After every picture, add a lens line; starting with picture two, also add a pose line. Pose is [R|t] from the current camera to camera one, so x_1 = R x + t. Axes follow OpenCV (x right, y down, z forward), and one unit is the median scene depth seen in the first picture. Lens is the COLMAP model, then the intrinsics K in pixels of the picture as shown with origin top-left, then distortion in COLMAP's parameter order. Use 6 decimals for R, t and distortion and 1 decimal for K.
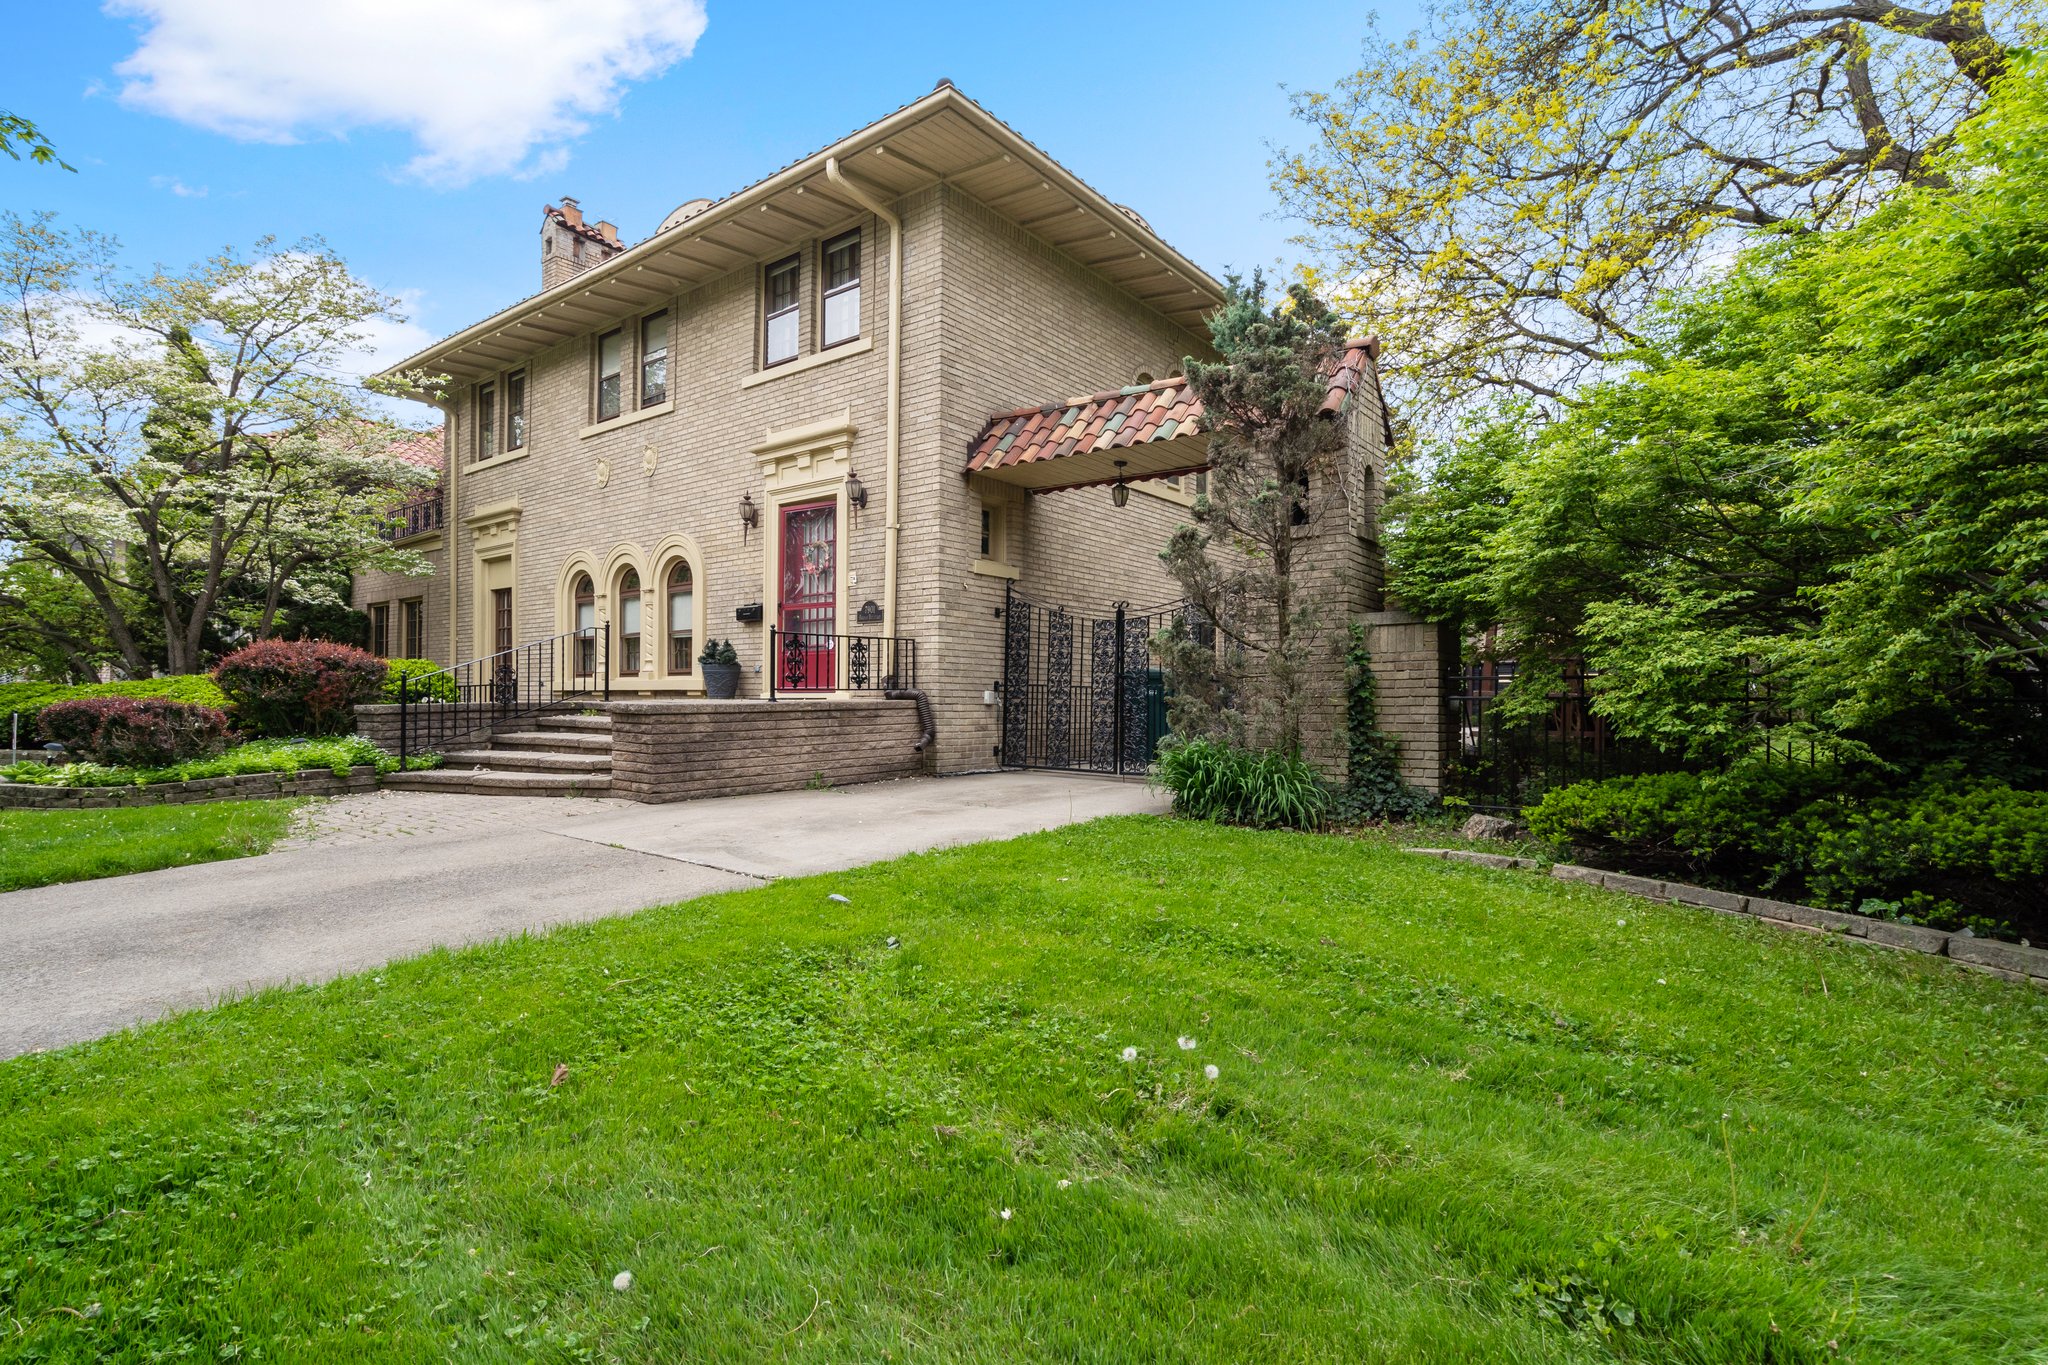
lens RADIAL K [[1002.0, 0, 1021.2], [0, 1002.0, 690.5], [0, 0, 1]] dist [-0.001858, 0.000838]
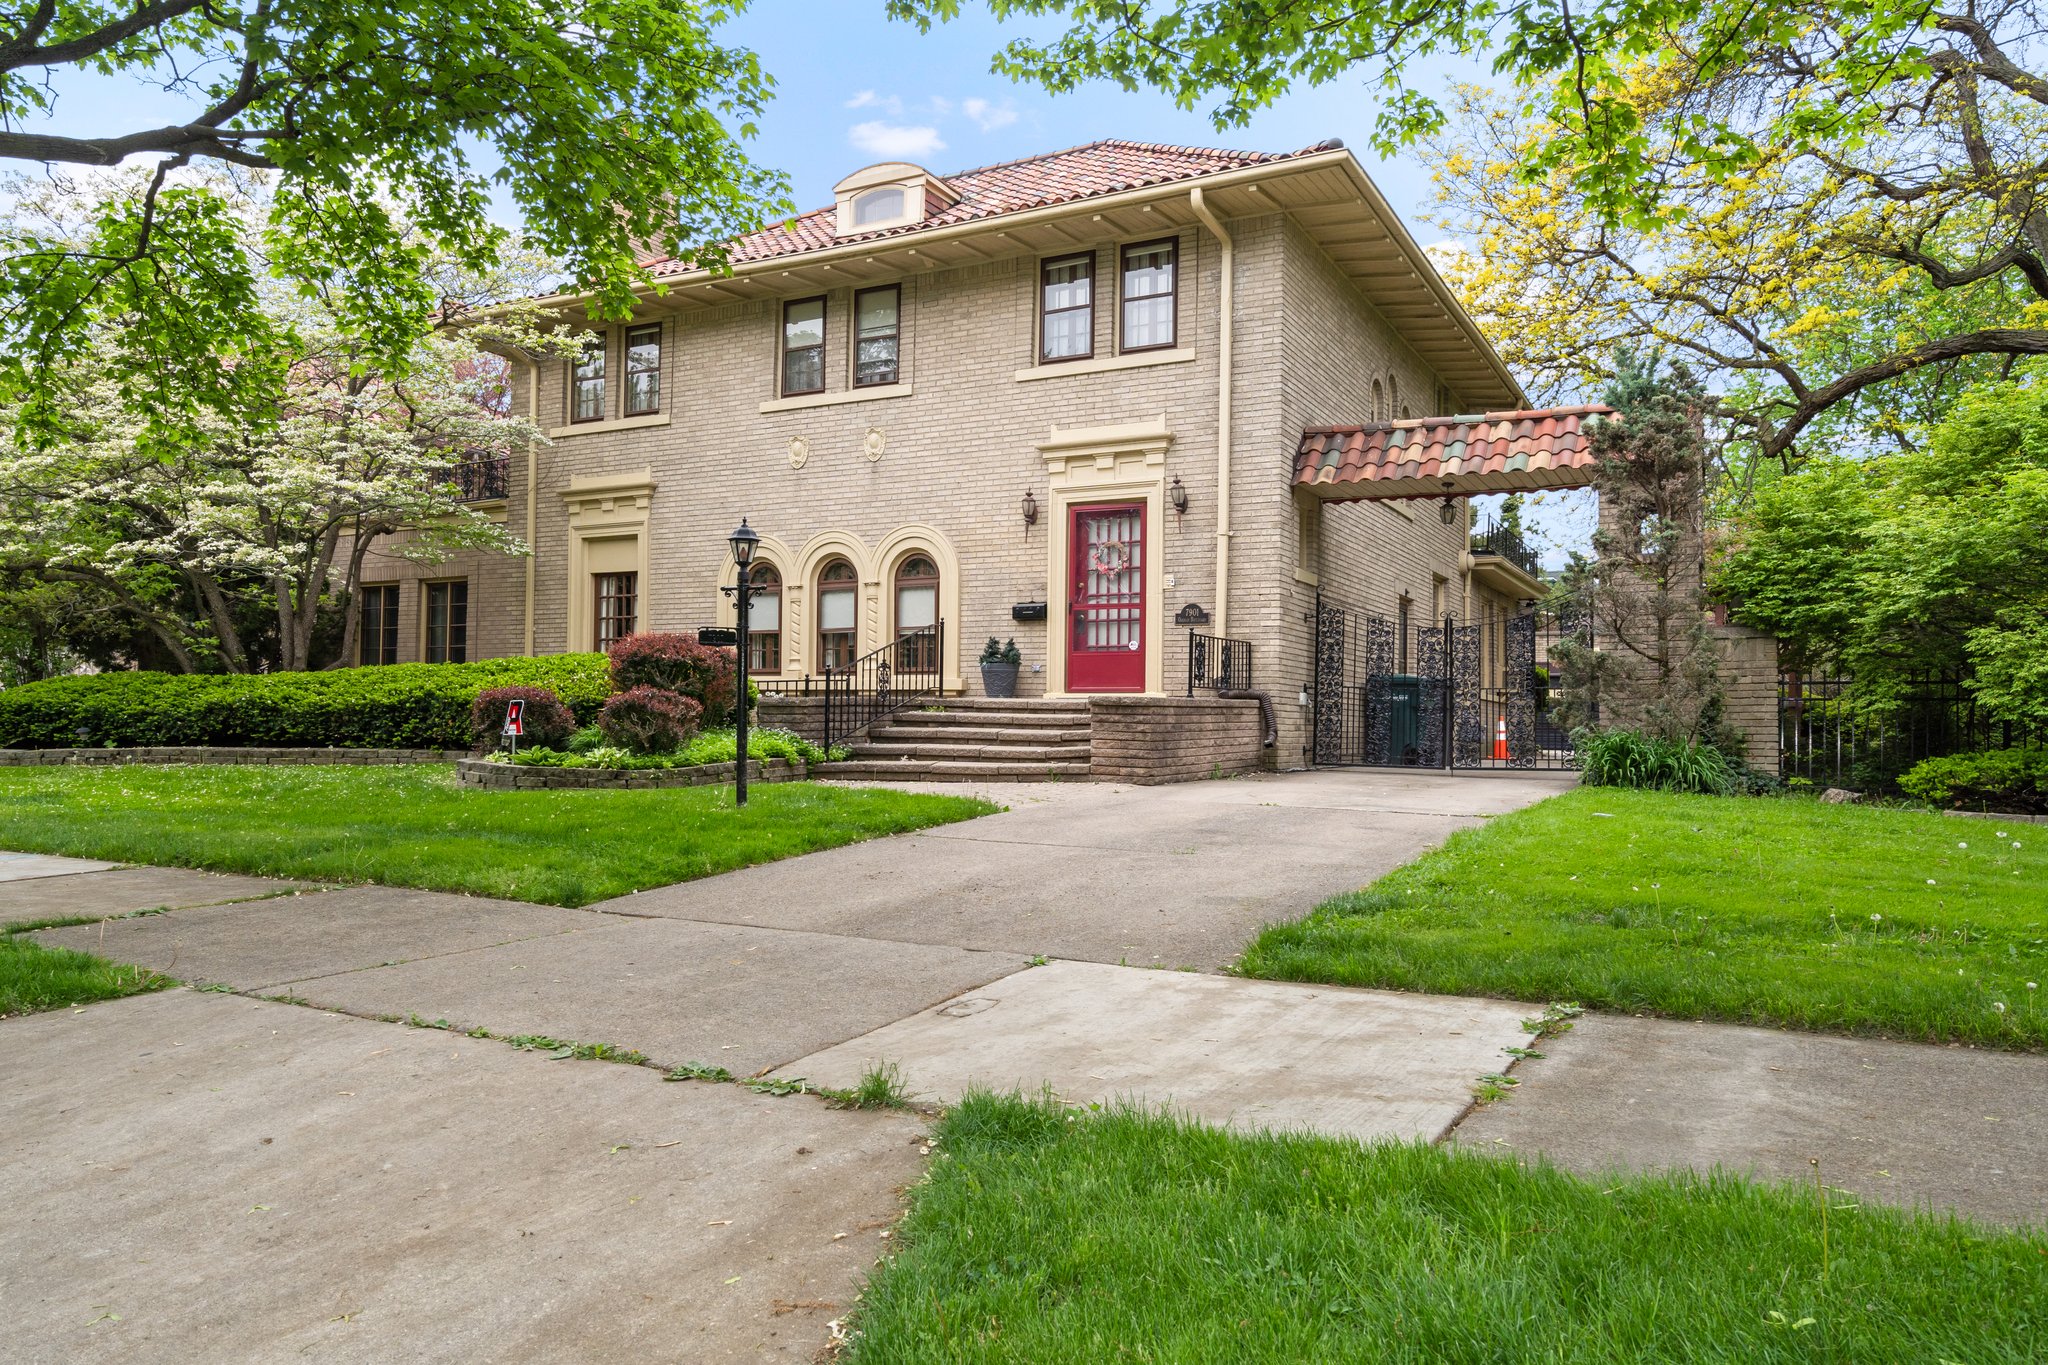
lens RADIAL K [[1400.3, 0, 1022.7], [0, 1400.3, 680.1], [0, 0, 1]] dist [0.008655, -0.002510]
pose [[0.985115, 0.013049, 0.171400, -0.560119], [-0.009323, 0.999703, -0.022525, 0.022584], [-0.171643, 0.020591, 0.984944, -0.379753]]
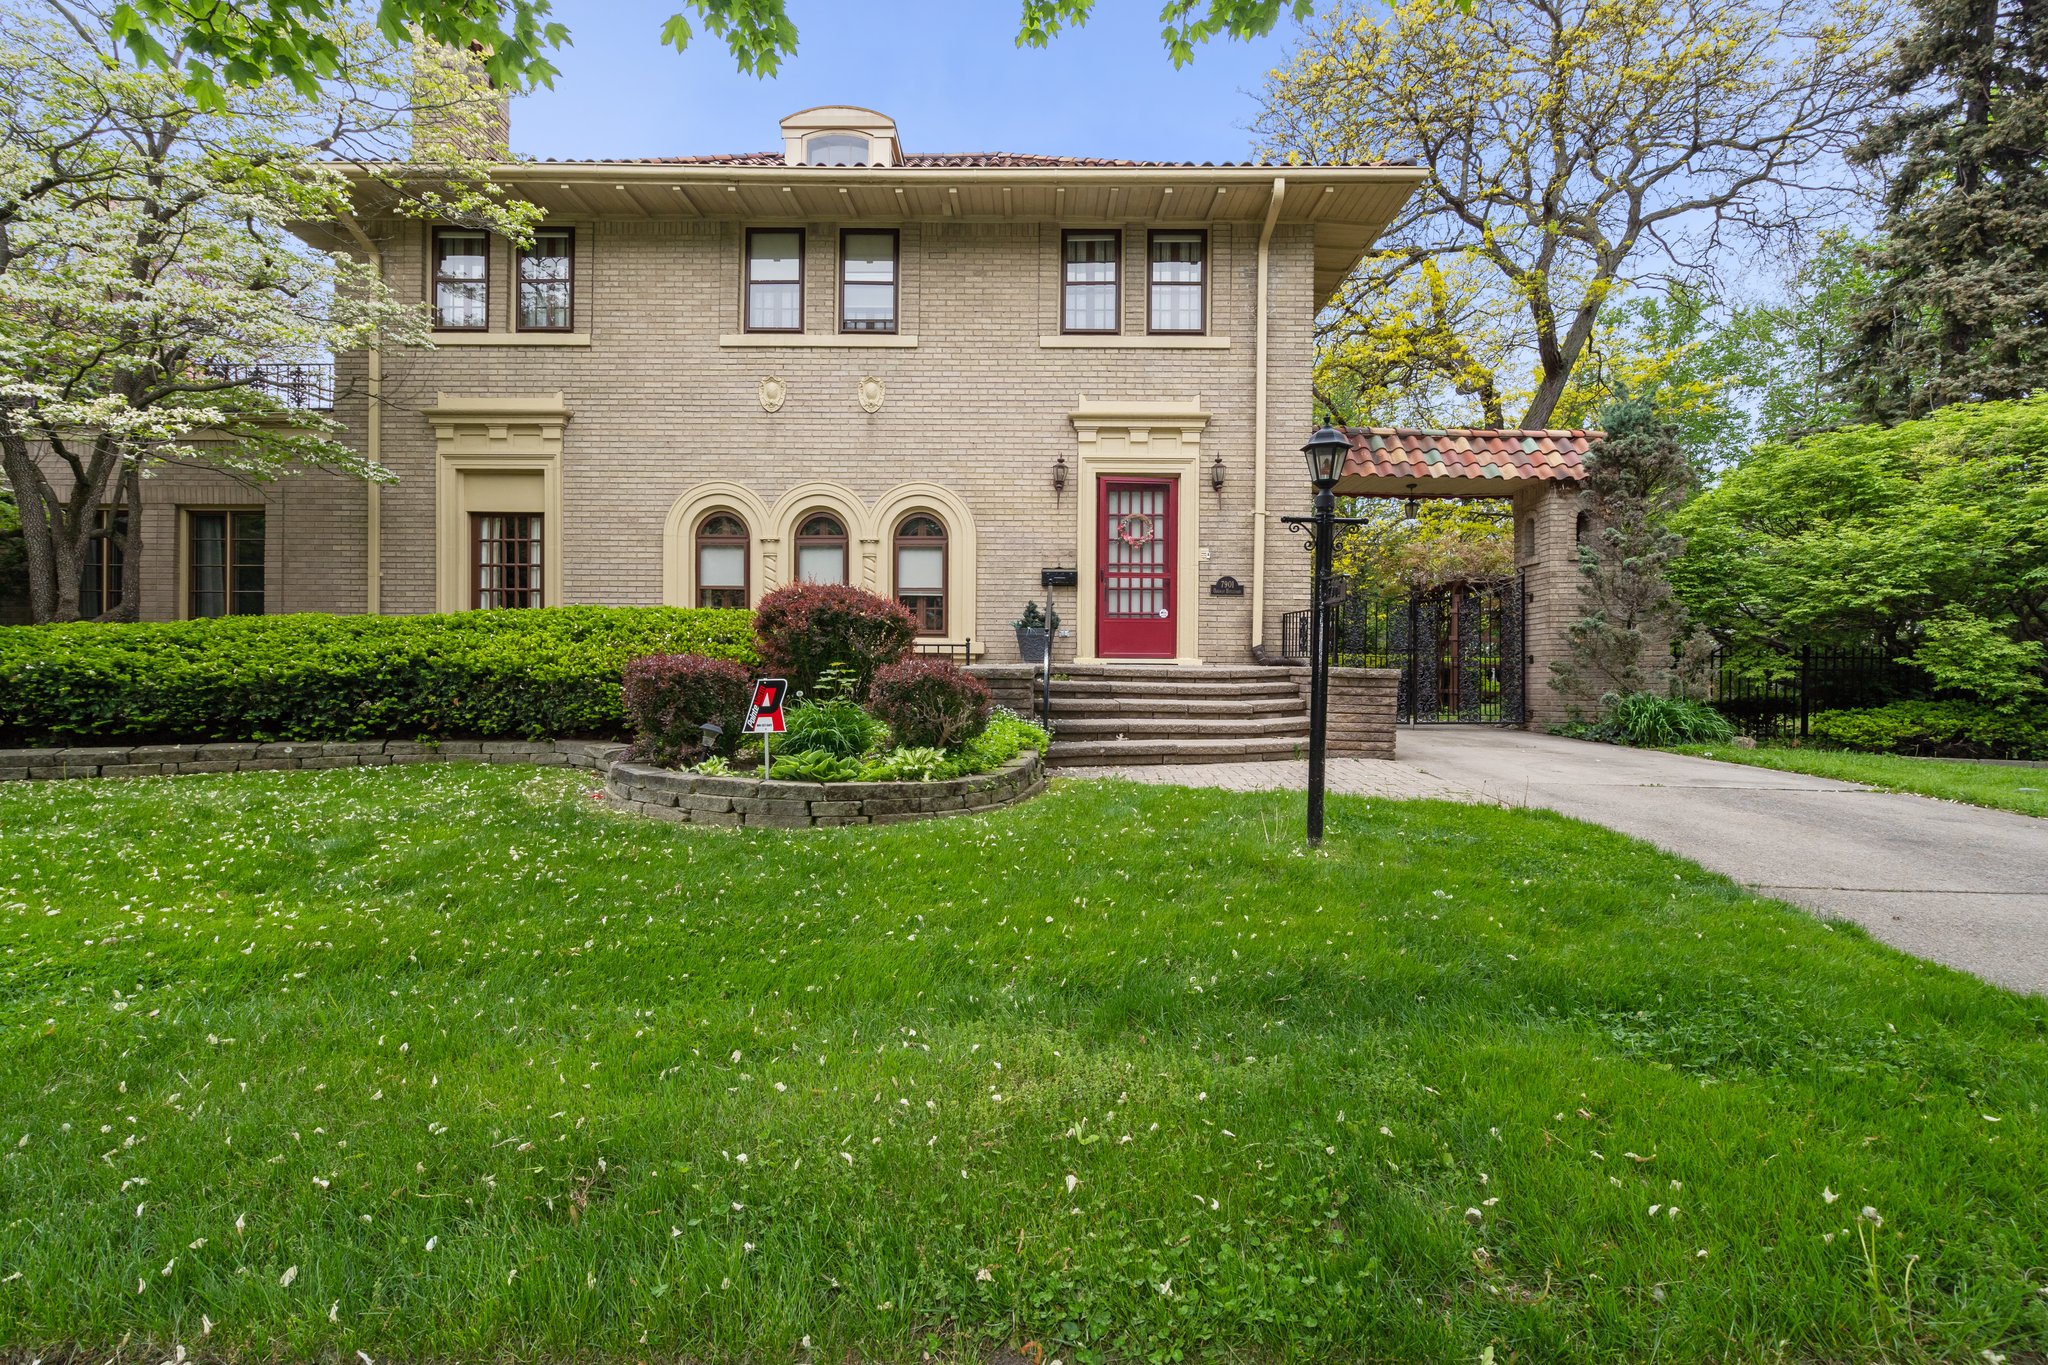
lens RADIAL K [[928.6, 0, 1024.4], [0, 928.6, 670.4], [0, 0, 1]] dist [-0.005419, 0.000535]
pose [[0.793017, 0.003391, 0.609191, -0.940546], [-0.011963, 0.999878, 0.010008, 0.006888], [-0.609082, -0.015224, 0.792961, 0.316794]]
